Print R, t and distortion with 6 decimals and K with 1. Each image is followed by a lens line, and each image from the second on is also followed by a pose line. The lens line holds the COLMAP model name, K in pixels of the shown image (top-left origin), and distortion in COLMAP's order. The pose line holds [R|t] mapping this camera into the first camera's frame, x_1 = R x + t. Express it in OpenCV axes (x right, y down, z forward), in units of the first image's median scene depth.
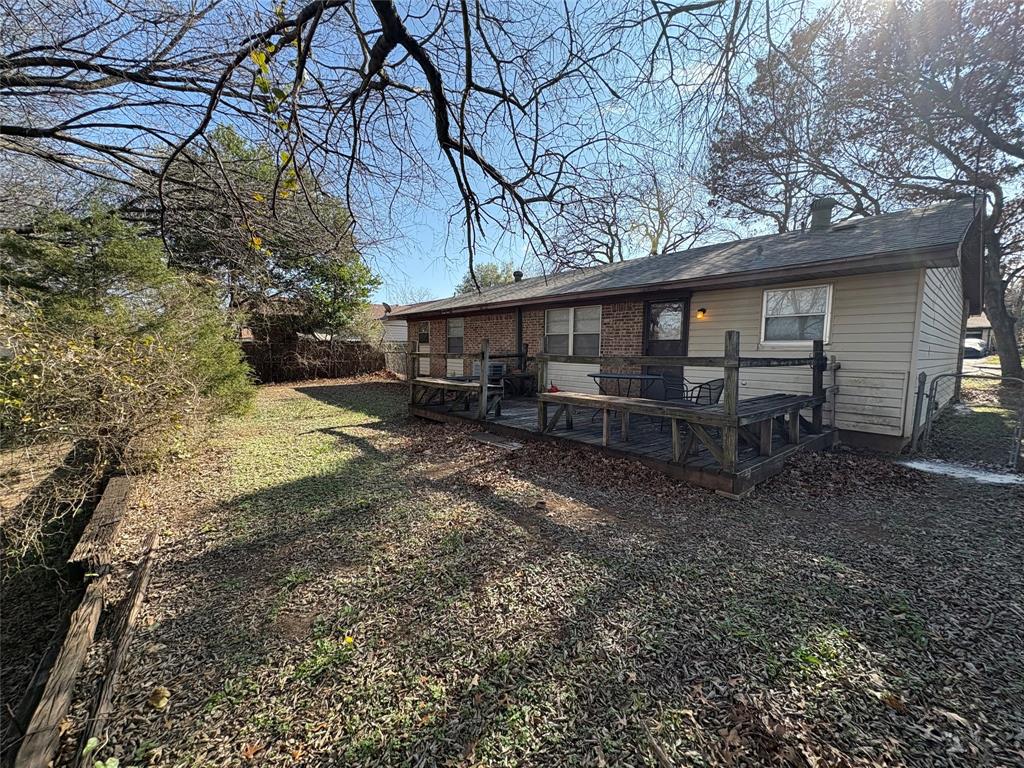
lens RADIAL K [[405.3, 0, 514.6], [0, 405.3, 384.0], [0, 0, 1]] dist [-0.001488, 0.000067]
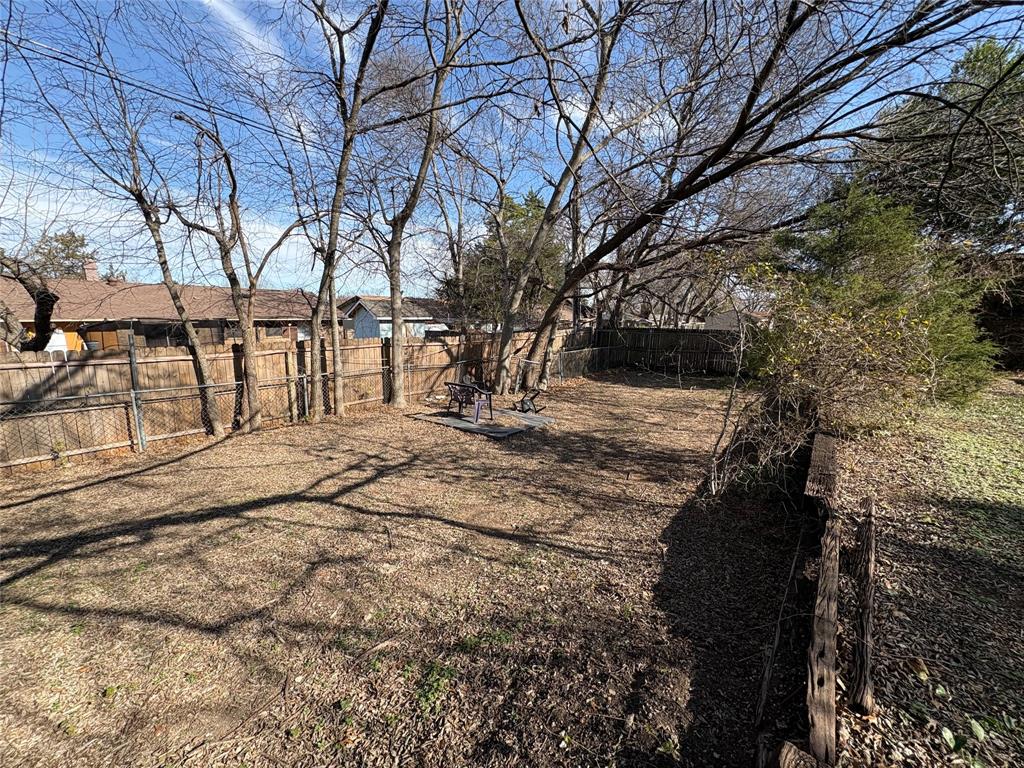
lens RADIAL K [[405.3, 0, 510.2], [0, 405.3, 381.3], [0, 0, 1]] dist [-0.001488, 0.000067]
pose [[0.209091, 0.162455, -0.964308, -0.110495], [-0.103478, 0.984244, 0.143377, 0.012166], [0.972406, 0.069806, 0.222607, -0.133685]]
